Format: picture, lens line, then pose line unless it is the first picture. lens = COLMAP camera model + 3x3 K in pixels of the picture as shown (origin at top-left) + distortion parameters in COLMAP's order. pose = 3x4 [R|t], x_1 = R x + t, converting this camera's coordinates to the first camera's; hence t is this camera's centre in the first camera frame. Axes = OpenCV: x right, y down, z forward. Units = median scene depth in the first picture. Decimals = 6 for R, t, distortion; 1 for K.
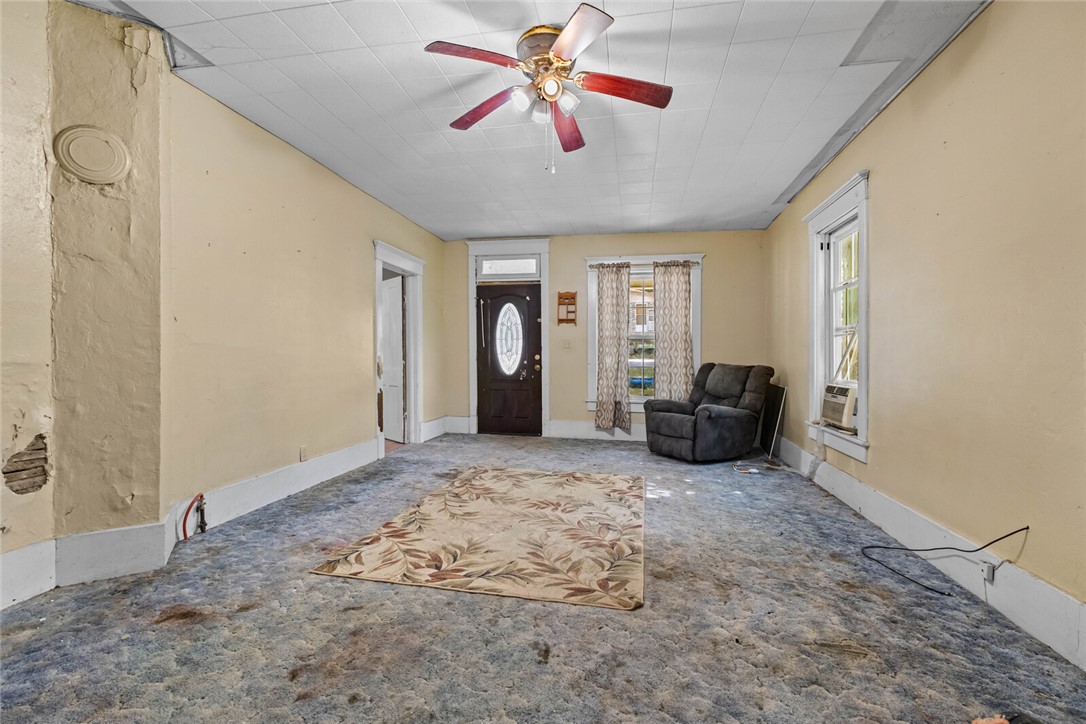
lens RADIAL K [[470.9, 0, 542.2], [0, 470.9, 360.3], [0, 0, 1]] dist [0.001555, -0.003268]
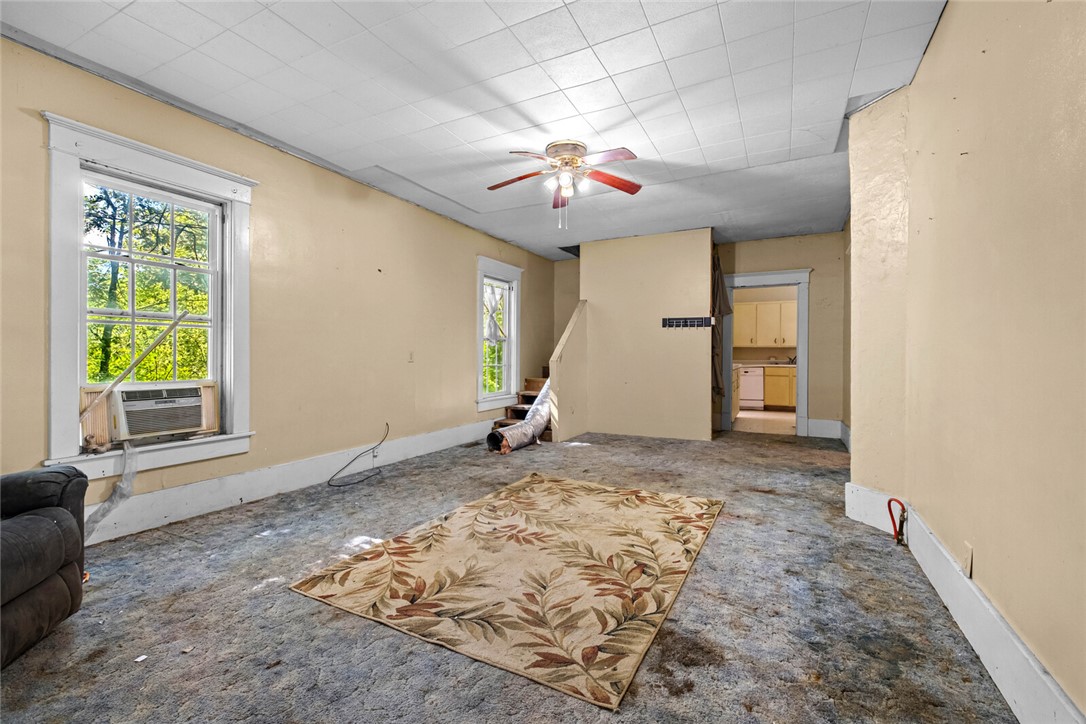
lens RADIAL K [[475.2, 0, 535.8], [0, 475.2, 370.9], [0, 0, 1]] dist [0.001017, -0.000425]
pose [[-0.956476, -0.019725, 0.291143, -0.294379], [-0.007515, 0.999047, 0.042999, -0.020126], [-0.291714, 0.038940, -0.955713, 2.161976]]
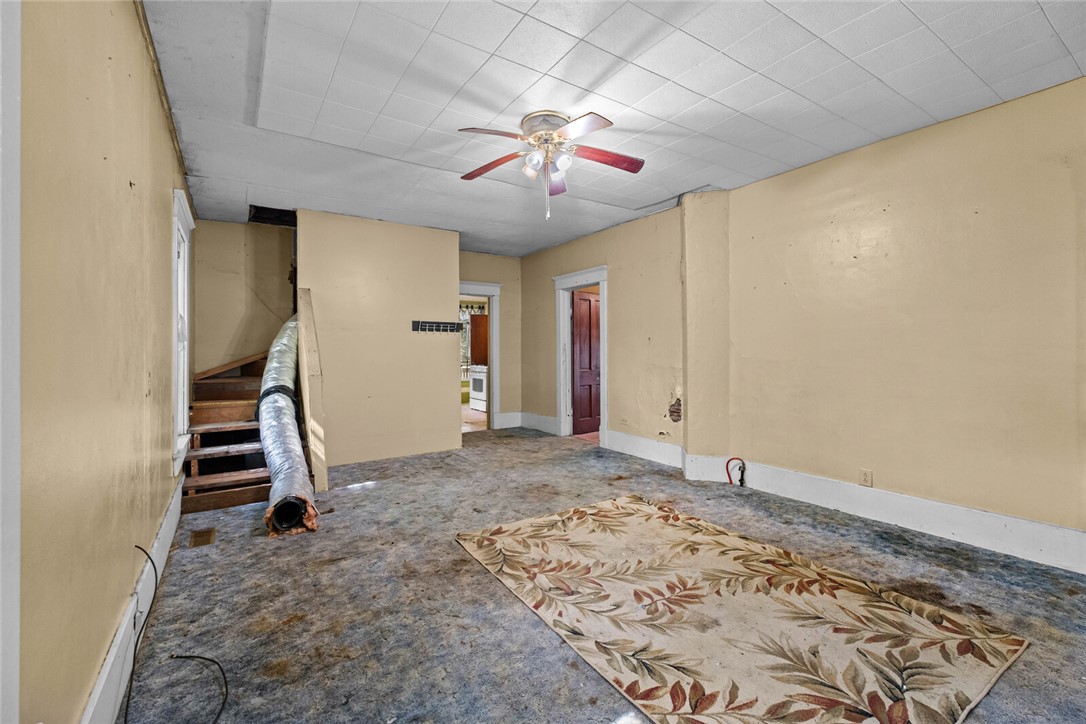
lens RADIAL K [[470.9, 0, 542.2], [0, 470.9, 360.3], [0, 0, 1]] dist [0.001555, -0.003268]
pose [[-0.714759, 0.011708, -0.699273, 0.768627], [-0.007070, 0.999688, 0.023964, -0.060378], [0.699335, 0.022073, -0.714453, 1.639524]]
